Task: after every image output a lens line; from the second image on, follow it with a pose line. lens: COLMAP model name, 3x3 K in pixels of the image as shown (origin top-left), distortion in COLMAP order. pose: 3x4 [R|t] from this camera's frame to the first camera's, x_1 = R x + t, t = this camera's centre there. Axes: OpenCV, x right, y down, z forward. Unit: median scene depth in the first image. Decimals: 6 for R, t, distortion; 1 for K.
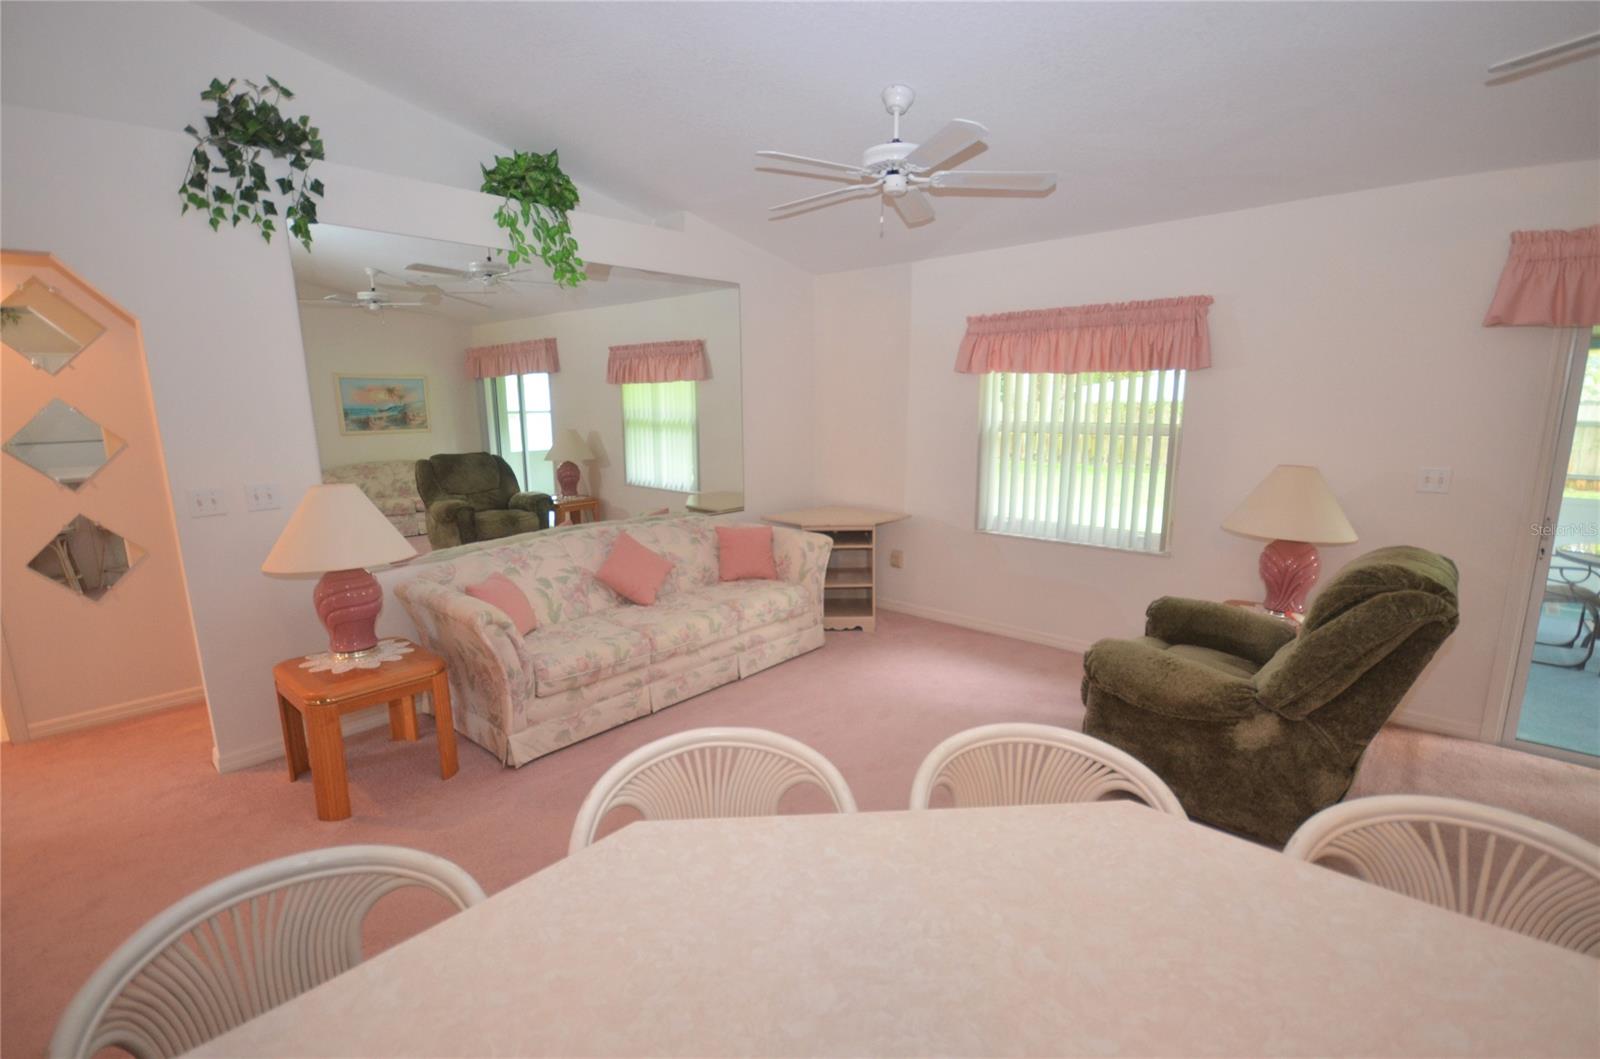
lens RADIAL K [[723.4, 0, 794.3], [0, 723.4, 536.9], [0, 0, 1]] dist [-0.001130, -0.005900]
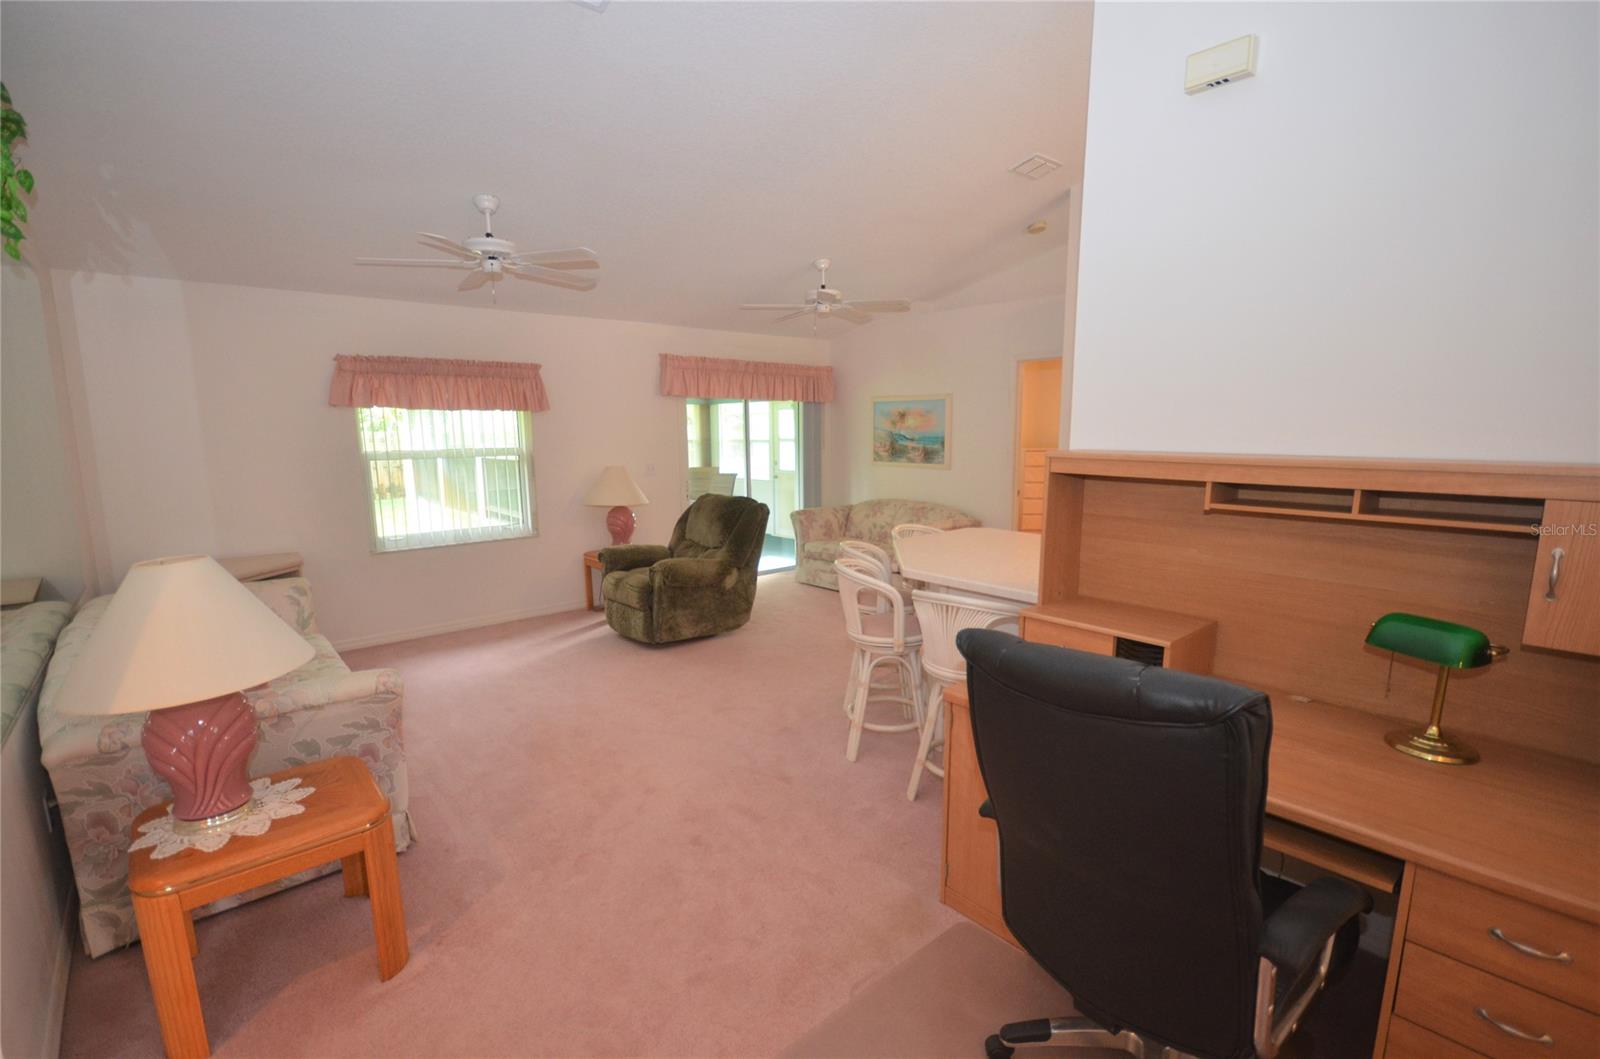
lens RADIAL K [[723.4, 0, 797.3], [0, 723.4, 539.9], [0, 0, 1]] dist [-0.001130, -0.005900]
pose [[0.121683, -0.146992, 0.981625, -0.870652], [0.193988, 0.973424, 0.121717, -0.042977], [-0.973428, 0.175612, 0.146963, 0.272394]]
